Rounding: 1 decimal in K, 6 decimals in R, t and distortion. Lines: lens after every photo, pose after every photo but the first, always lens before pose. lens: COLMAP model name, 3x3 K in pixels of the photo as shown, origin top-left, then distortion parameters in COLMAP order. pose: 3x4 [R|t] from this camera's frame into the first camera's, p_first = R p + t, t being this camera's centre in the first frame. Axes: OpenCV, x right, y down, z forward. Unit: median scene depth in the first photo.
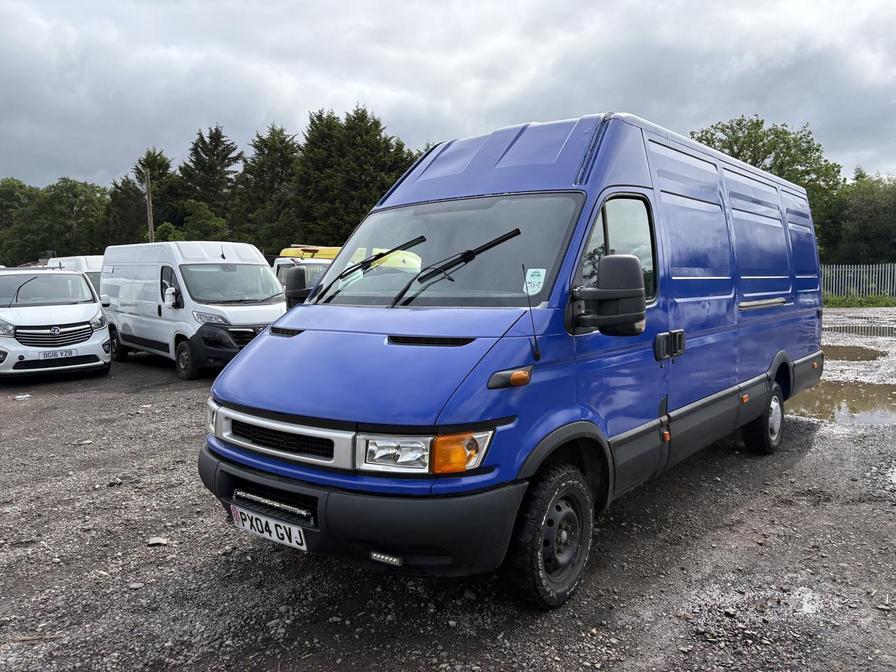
lens RADIAL K [[707.7, 0, 448.5], [0, 707.7, 340.4], [0, 0, 1]] dist [0.004488, -0.005782]
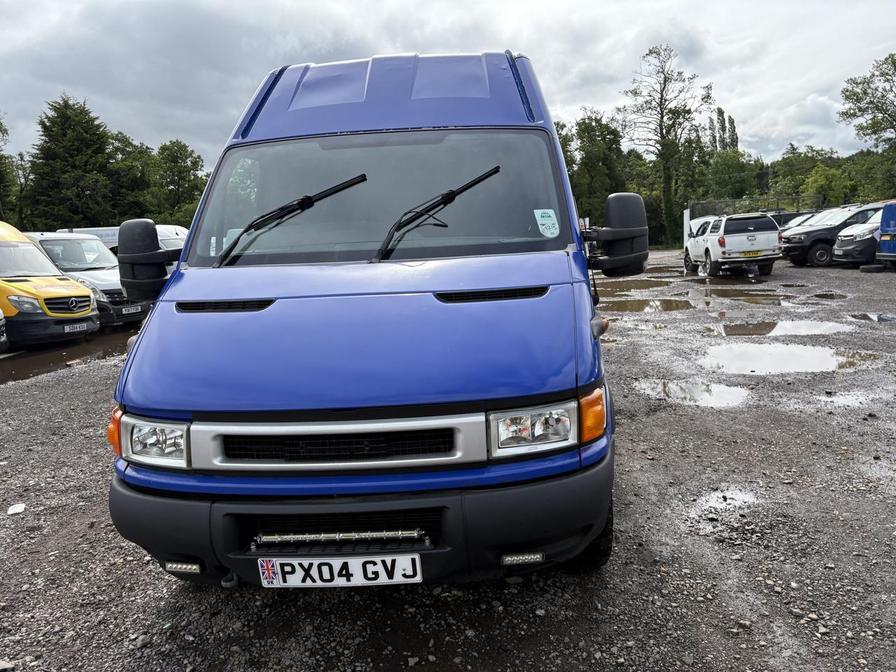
lens RADIAL K [[707.7, 0, 454.5], [0, 707.7, 334.1], [0, 0, 1]] dist [0.004488, -0.005782]
pose [[0.794545, -0.108413, 0.597449, -0.566266], [0.088930, 0.994099, 0.062121, -0.008224], [-0.600658, 0.003773, 0.799497, 0.358094]]
